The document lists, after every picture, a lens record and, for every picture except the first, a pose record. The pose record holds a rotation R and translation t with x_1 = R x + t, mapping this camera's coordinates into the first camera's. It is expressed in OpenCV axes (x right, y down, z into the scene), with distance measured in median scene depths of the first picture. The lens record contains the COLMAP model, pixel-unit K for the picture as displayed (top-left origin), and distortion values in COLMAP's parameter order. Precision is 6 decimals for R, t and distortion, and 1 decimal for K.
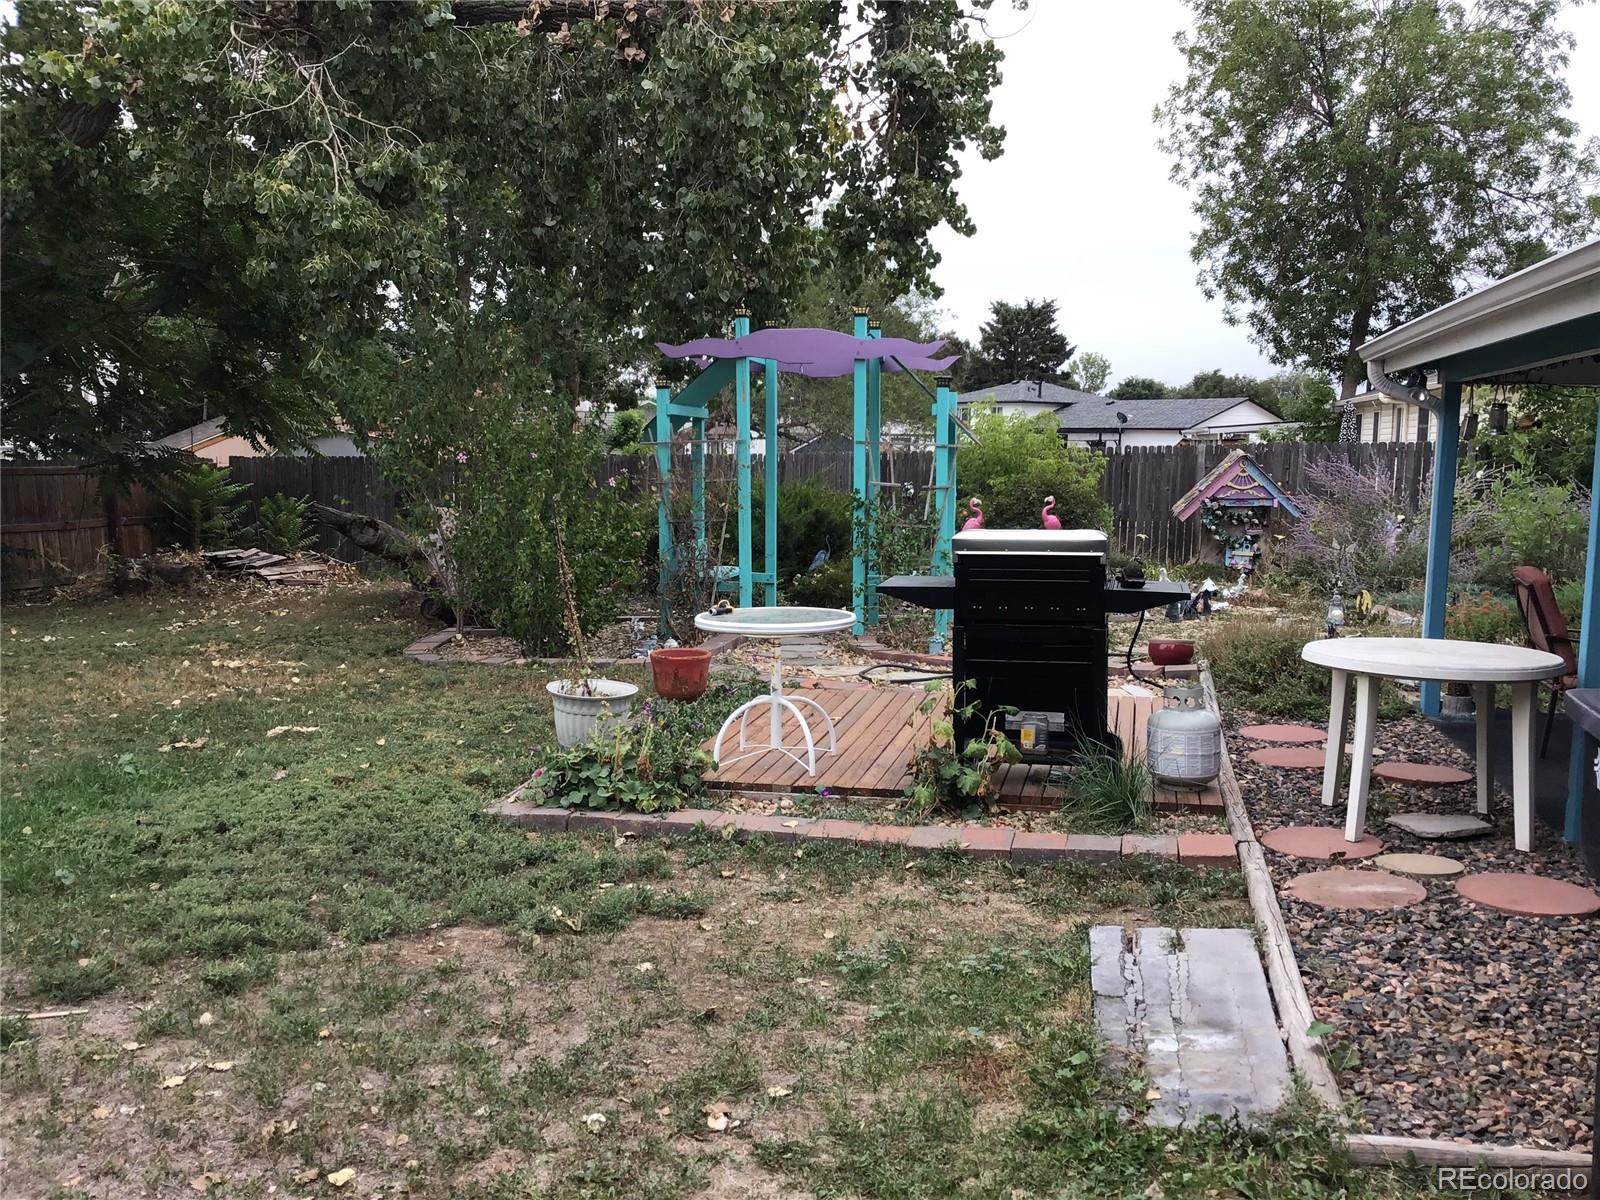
lens RADIAL K [[1415.1, 0, 800.0], [0, 1415.1, 600.0], [0, 0, 1]] dist [-0.002388, -0.002317]
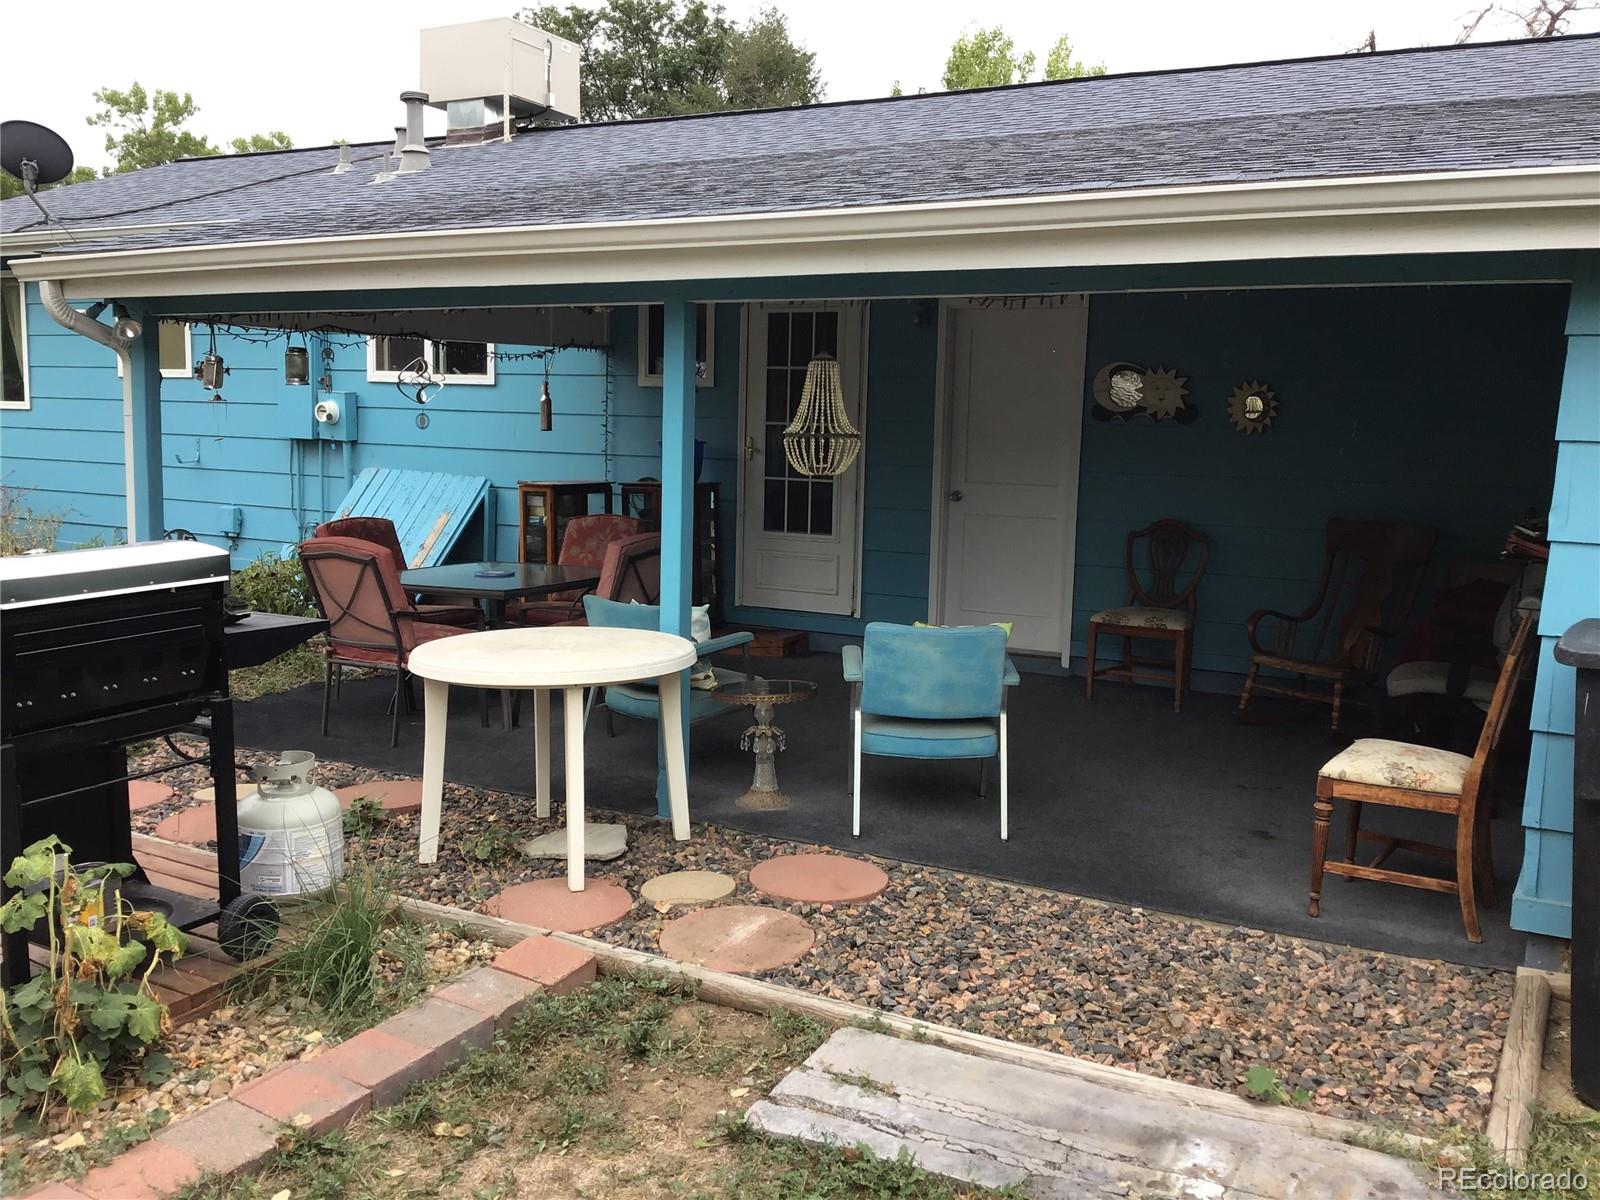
lens RADIAL K [[1415.1, 0, 800.0], [0, 1415.1, 600.0], [0, 0, 1]] dist [-0.002388, -0.002317]
pose [[0.284690, -0.131441, 0.949566, -0.285912], [0.086905, 0.990015, 0.110985, -0.066012], [-0.954672, 0.050926, 0.293270, 0.540331]]
